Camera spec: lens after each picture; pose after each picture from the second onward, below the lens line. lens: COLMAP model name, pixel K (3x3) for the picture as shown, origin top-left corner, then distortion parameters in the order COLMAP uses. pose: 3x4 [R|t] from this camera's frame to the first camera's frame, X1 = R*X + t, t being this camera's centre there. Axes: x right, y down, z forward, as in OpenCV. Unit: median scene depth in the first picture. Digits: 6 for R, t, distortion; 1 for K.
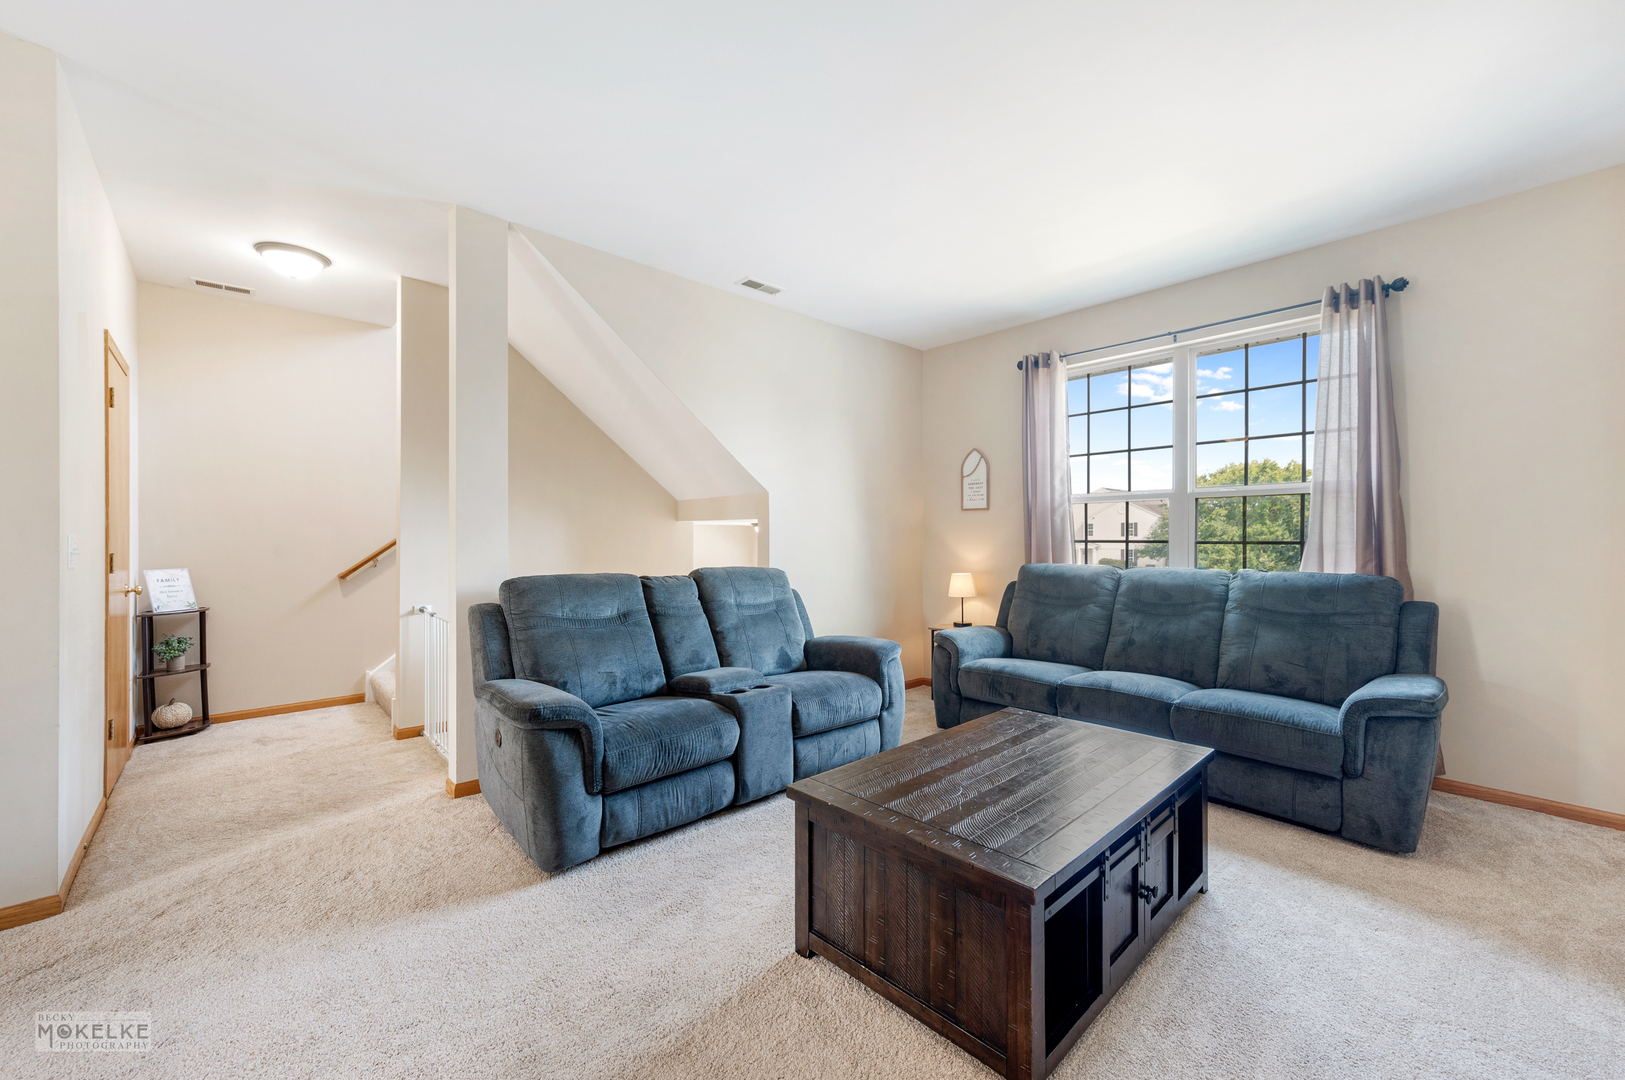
lens RADIAL K [[638.9, 0, 808.8], [0, 638.9, 540.9], [0, 0, 1]] dist [-0.000073, -0.000177]
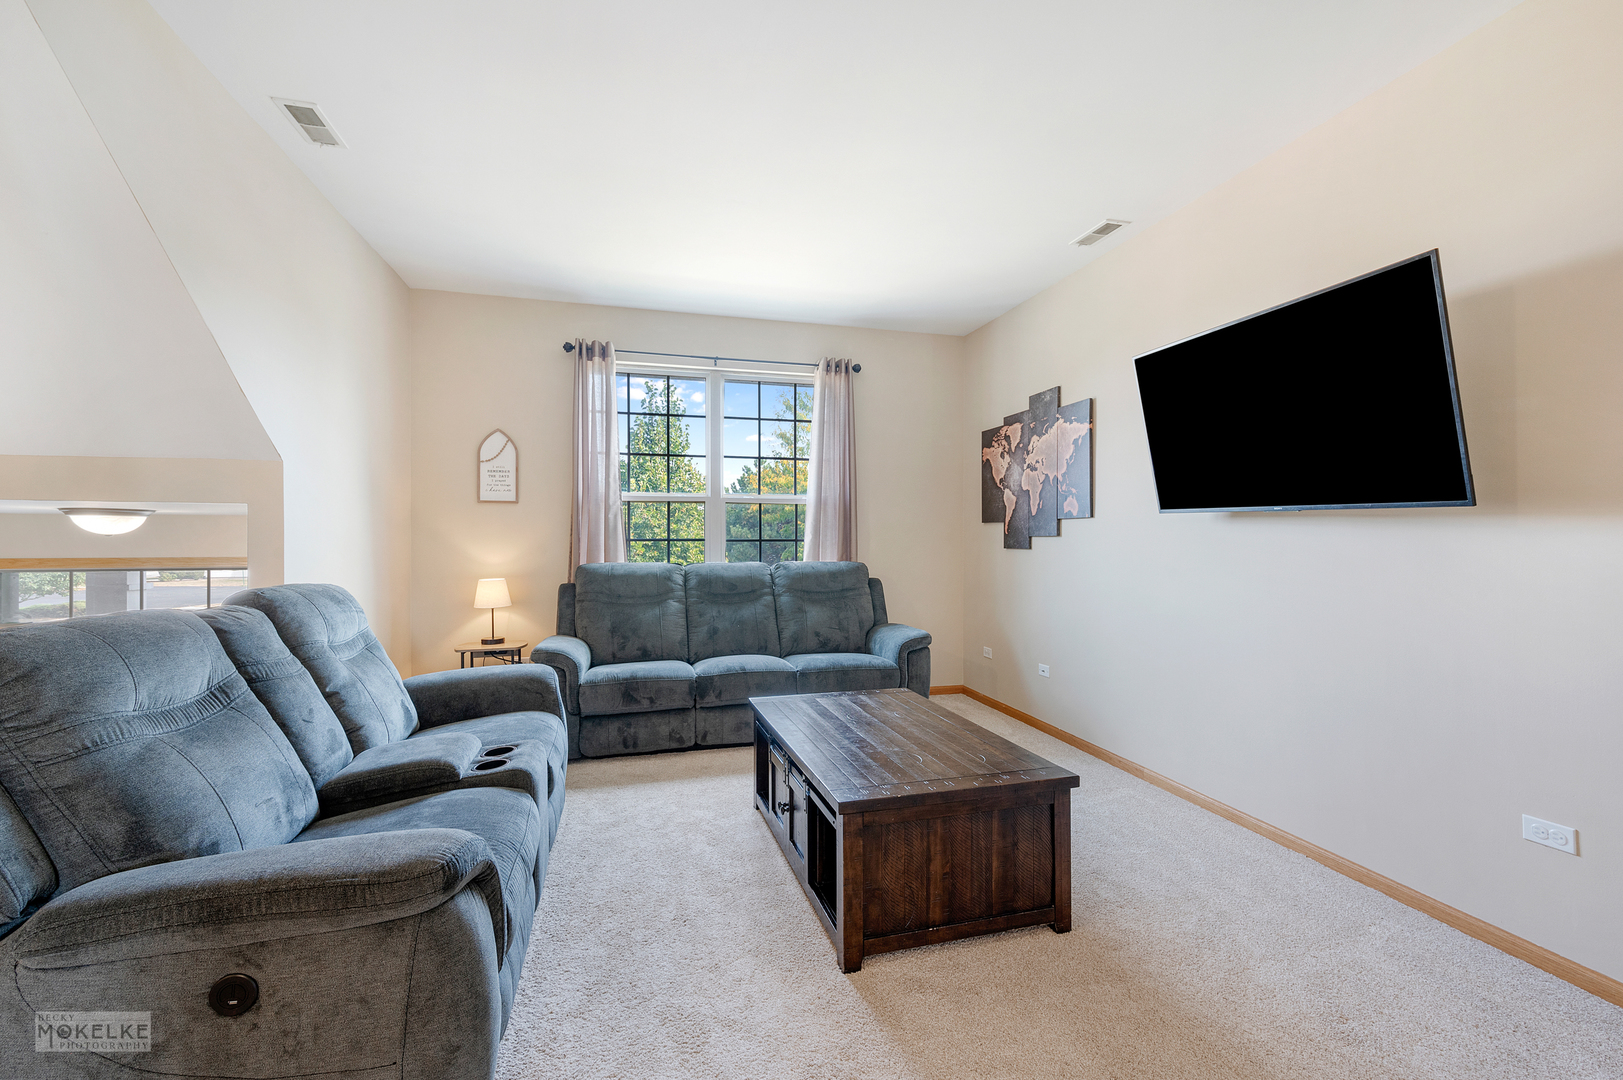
lens RADIAL K [[694.2, 0, 810.5], [0, 694.2, 543.8], [0, 0, 1]] dist [0.003342, 0.000157]
pose [[0.461605, -0.008812, 0.887042, -0.470822], [0.001579, 0.999957, 0.009112, -0.002735], [-0.887084, -0.002805, 0.461600, 0.280718]]
